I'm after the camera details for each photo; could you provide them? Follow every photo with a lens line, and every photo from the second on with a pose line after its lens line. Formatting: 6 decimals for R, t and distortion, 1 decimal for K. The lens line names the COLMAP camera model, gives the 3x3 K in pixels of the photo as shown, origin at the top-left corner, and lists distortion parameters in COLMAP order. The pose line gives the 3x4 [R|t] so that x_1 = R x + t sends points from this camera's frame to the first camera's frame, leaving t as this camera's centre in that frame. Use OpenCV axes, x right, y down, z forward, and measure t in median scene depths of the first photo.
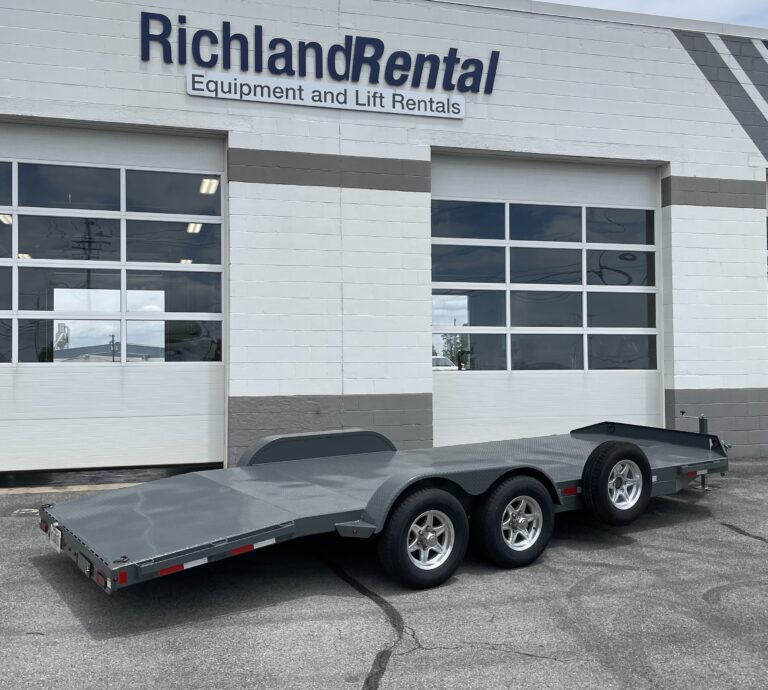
lens RADIAL K [[849.7, 0, 383.8], [0, 849.7, 342.0], [0, 0, 1]] dist [0.030134, 0.000000]
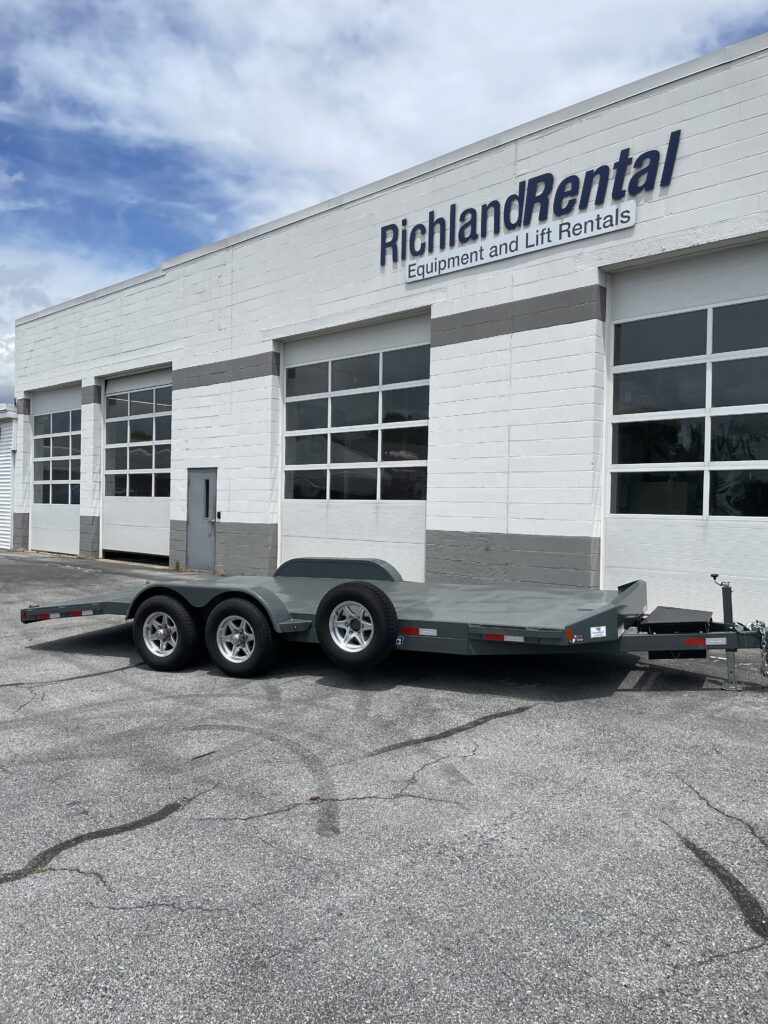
lens RADIAL K [[773.3, 0, 383.4], [0, 773.3, 506.0], [0, 0, 1]] dist [0.038008, -0.045834]
pose [[0.501686, 0.011320, -0.864976, 0.678679], [0.005859, 0.999847, 0.016483, 0.011440], [0.865030, -0.013338, 0.501543, 0.383769]]
